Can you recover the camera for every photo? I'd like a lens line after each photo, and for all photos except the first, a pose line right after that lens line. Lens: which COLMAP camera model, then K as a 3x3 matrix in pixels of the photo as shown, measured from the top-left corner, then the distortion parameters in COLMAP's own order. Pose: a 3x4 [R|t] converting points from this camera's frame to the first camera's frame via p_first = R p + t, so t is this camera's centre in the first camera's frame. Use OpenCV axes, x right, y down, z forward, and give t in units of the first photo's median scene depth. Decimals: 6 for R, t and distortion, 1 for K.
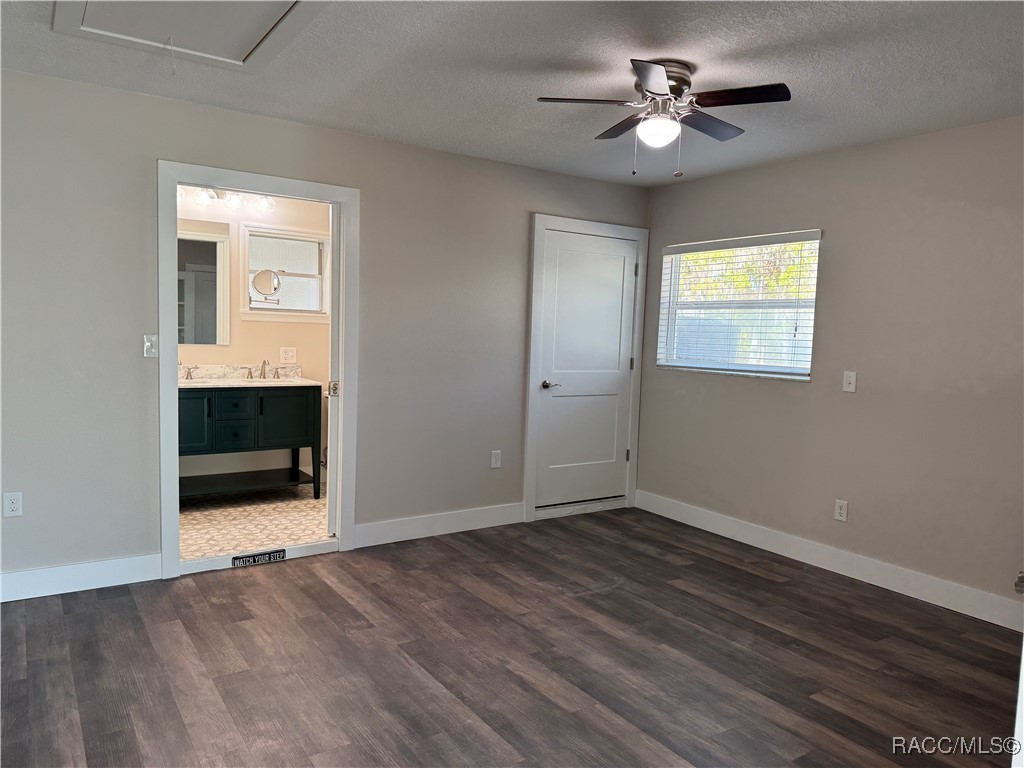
lens RADIAL K [[720.2, 0, 509.4], [0, 720.2, 391.2], [0, 0, 1]] dist [0.087639, -0.121428]
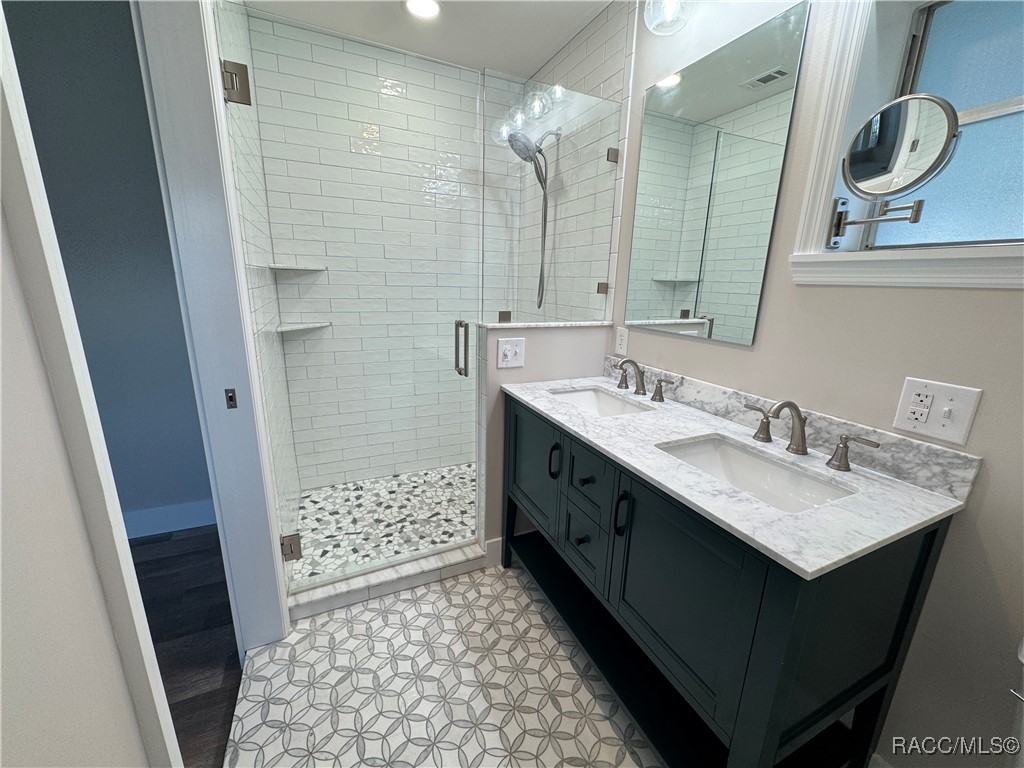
lens RADIAL K [[407.0, 0, 512.0], [0, 407.0, 384.0], [0, 0, 1]] dist [-0.000332, -0.000033]
pose [[-0.159868, 0.208445, -0.964880, -0.154284], [-0.118398, 0.966346, 0.228379, -0.088877], [0.980012, 0.150750, -0.129808, 1.014252]]
